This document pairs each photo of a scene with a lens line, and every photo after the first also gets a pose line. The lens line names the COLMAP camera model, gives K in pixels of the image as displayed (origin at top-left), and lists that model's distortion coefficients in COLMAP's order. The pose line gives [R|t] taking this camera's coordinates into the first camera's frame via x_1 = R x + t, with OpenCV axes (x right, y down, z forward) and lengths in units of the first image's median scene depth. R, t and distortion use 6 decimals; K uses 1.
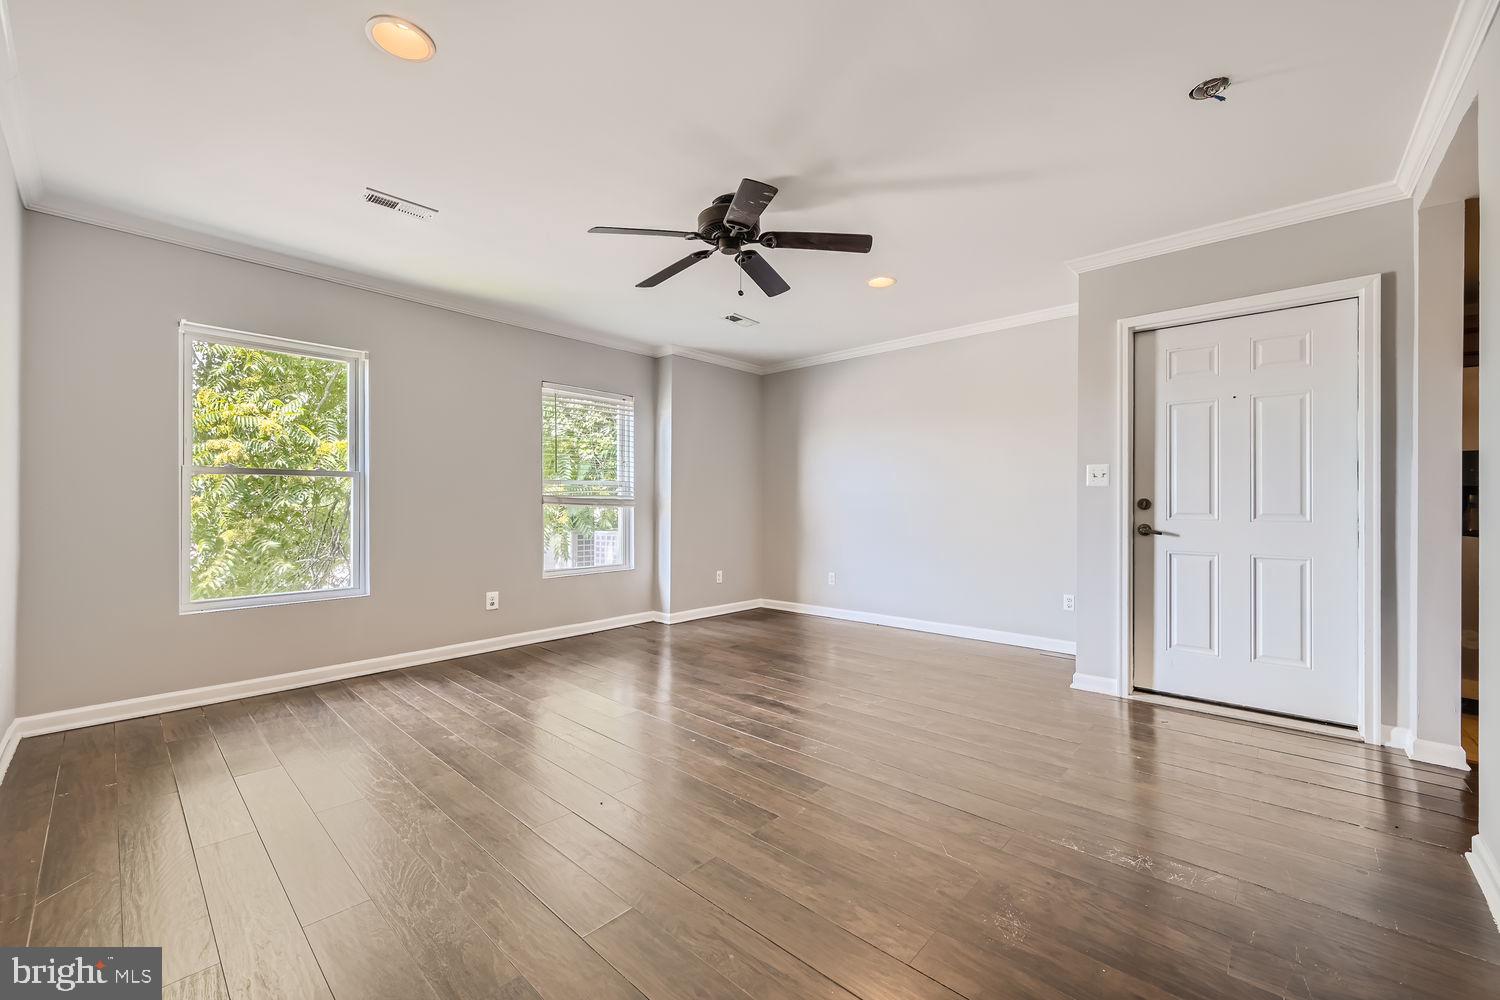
lens RADIAL K [[591.3, 0, 747.8], [0, 591.3, 503.2], [0, 0, 1]] dist [0.002153, -0.000229]
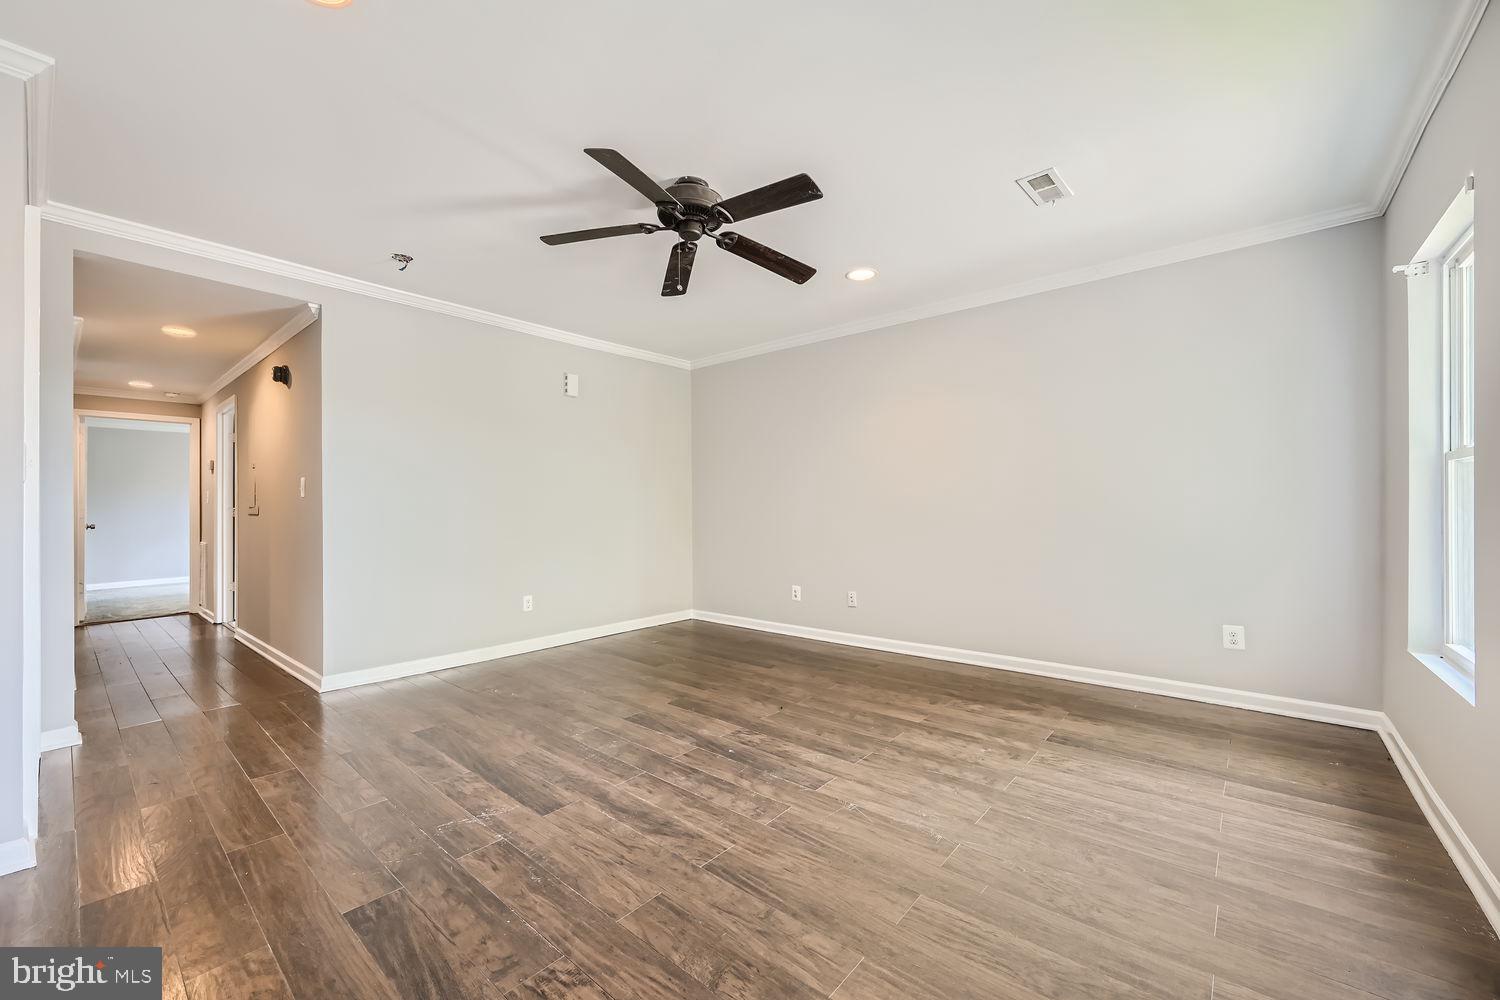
lens RADIAL K [[591.3, 0, 750.8], [0, 591.3, 504.5], [0, 0, 1]] dist [0.002153, -0.000229]
pose [[-0.999299, 0.006360, -0.036897, -0.080217], [0.006479, 0.999974, -0.003111, -0.004296], [0.036876, -0.003348, -0.999314, 1.748308]]
